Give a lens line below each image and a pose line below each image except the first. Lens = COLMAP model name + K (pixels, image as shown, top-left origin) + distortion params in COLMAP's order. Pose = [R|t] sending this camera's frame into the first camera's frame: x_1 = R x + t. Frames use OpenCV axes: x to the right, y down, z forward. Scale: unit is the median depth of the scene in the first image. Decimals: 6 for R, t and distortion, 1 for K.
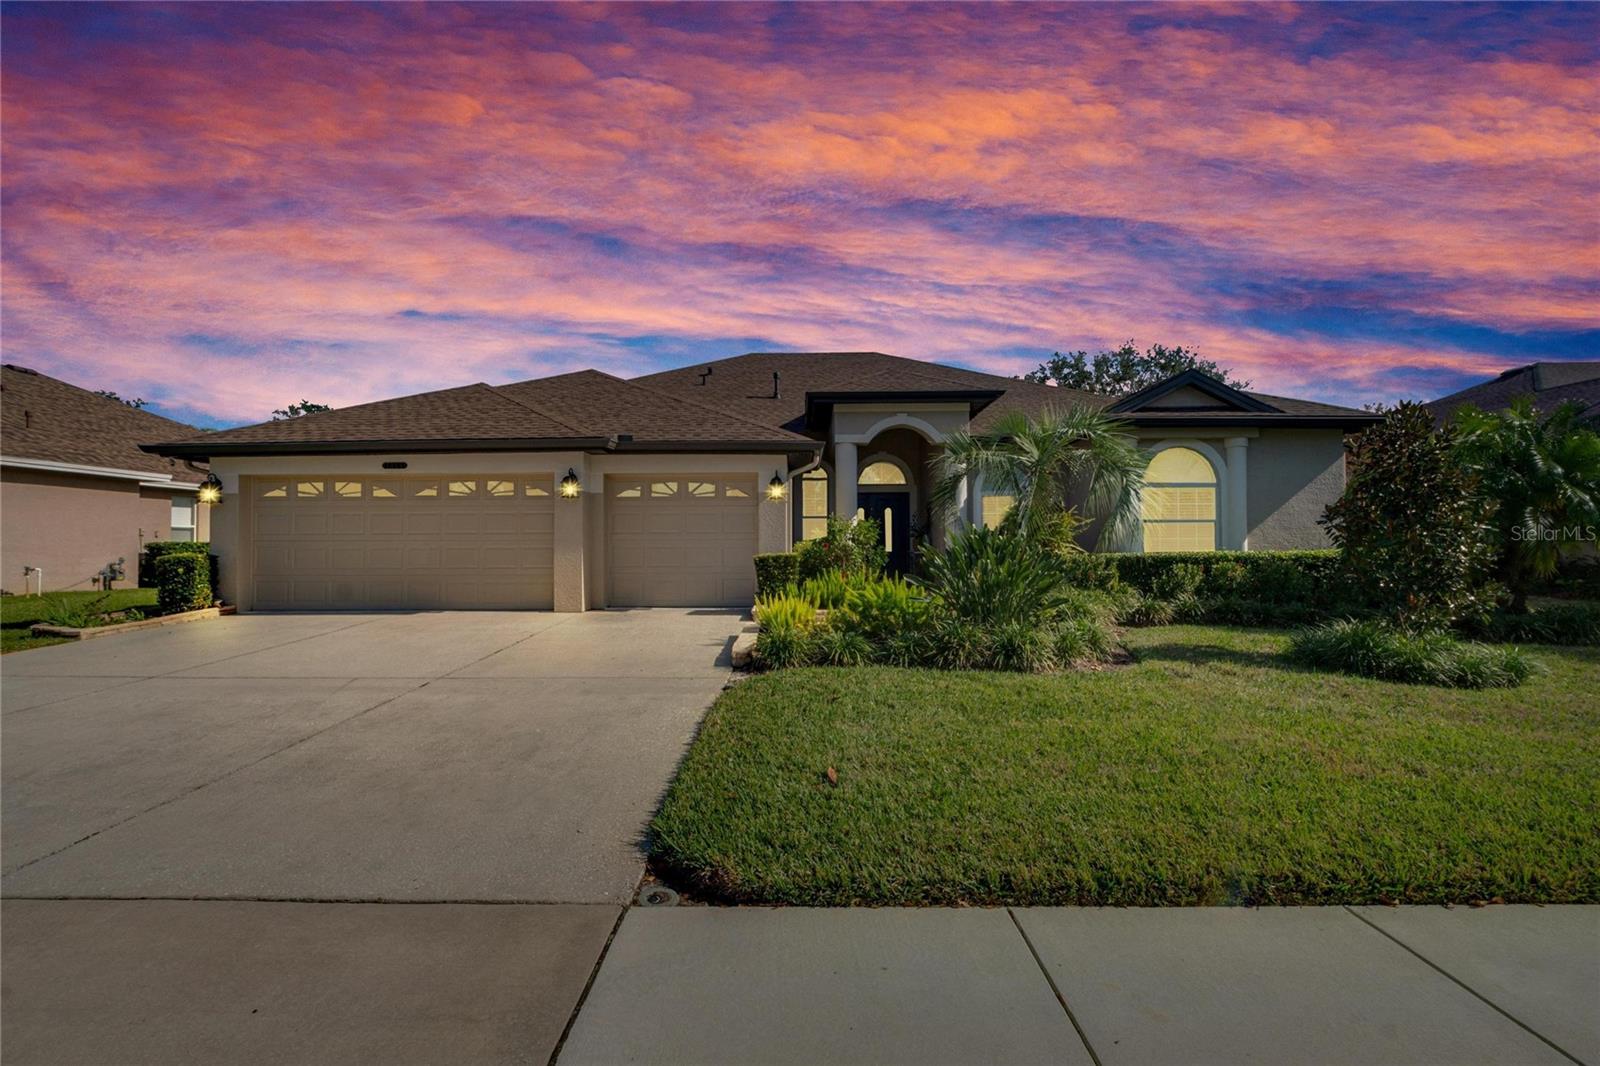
lens RADIAL K [[713.9, 0, 803.7], [0, 713.9, 541.0], [0, 0, 1]] dist [0.001525, 0.001032]
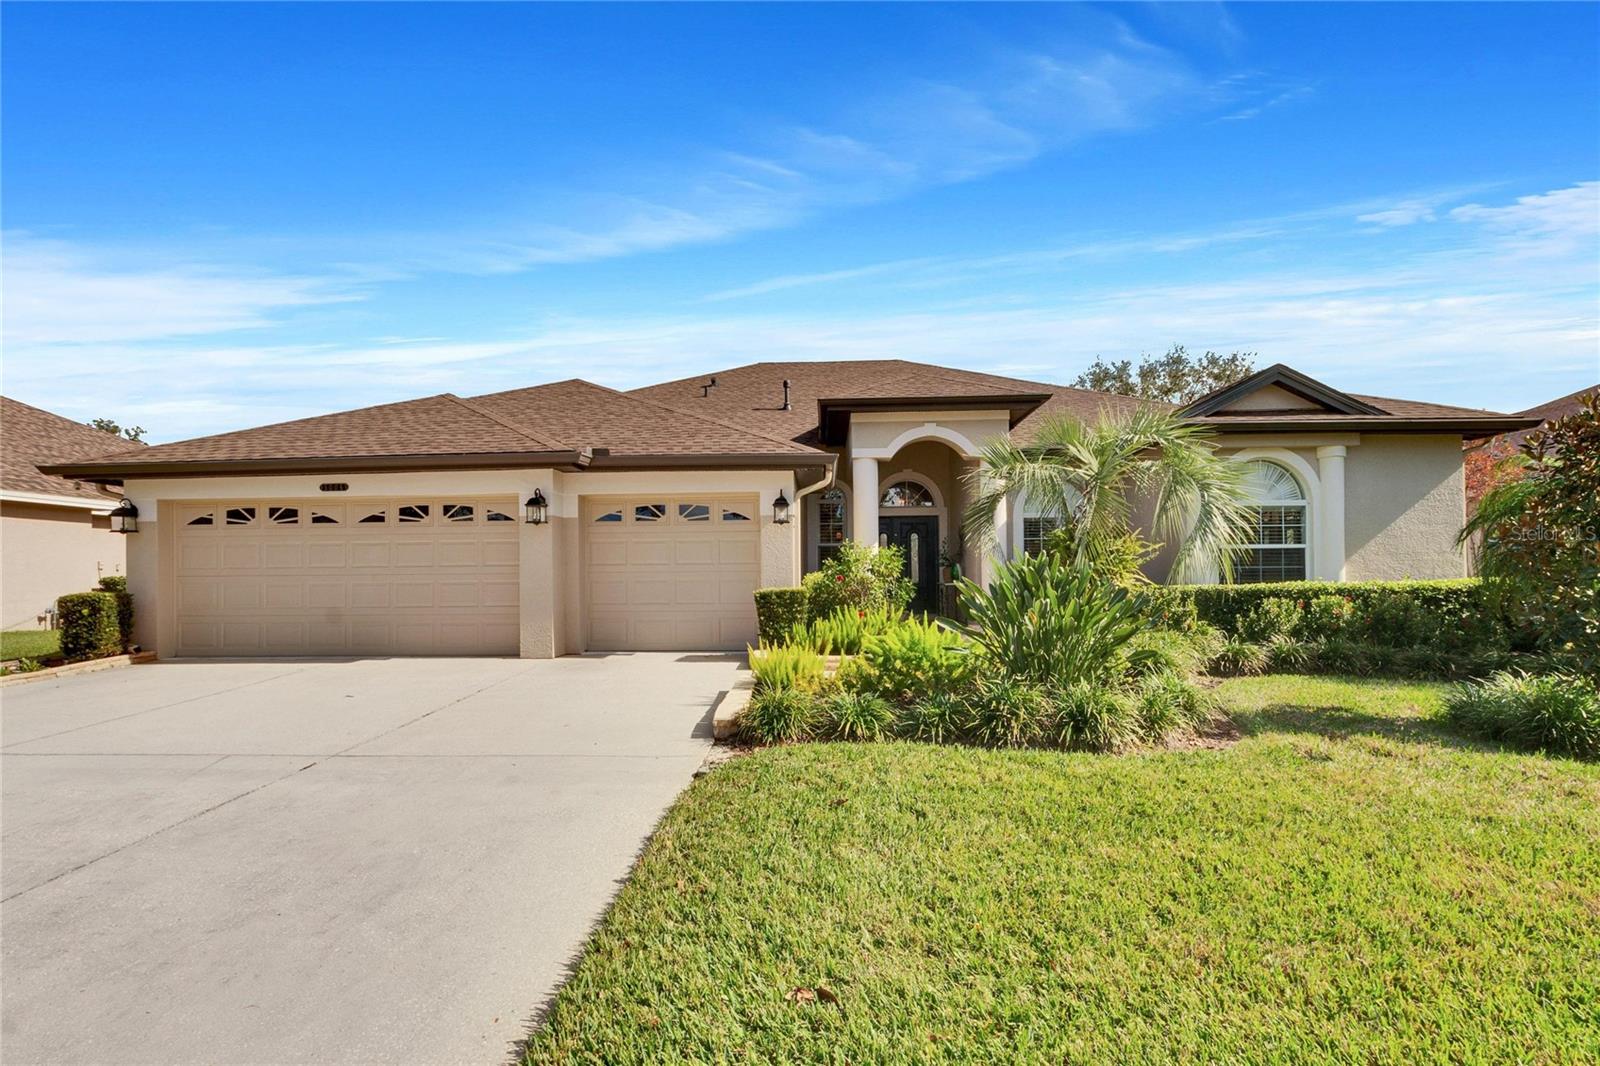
lens RADIAL K [[713.9, 0, 804.5], [0, 713.9, 582.0], [0, 0, 1]] dist [0.001525, 0.001032]
pose [[0.999420, -0.005002, -0.033699, 0.018309], [0.005641, 0.999806, 0.018892, -0.005519], [0.033598, -0.019071, 0.999253, 0.167828]]
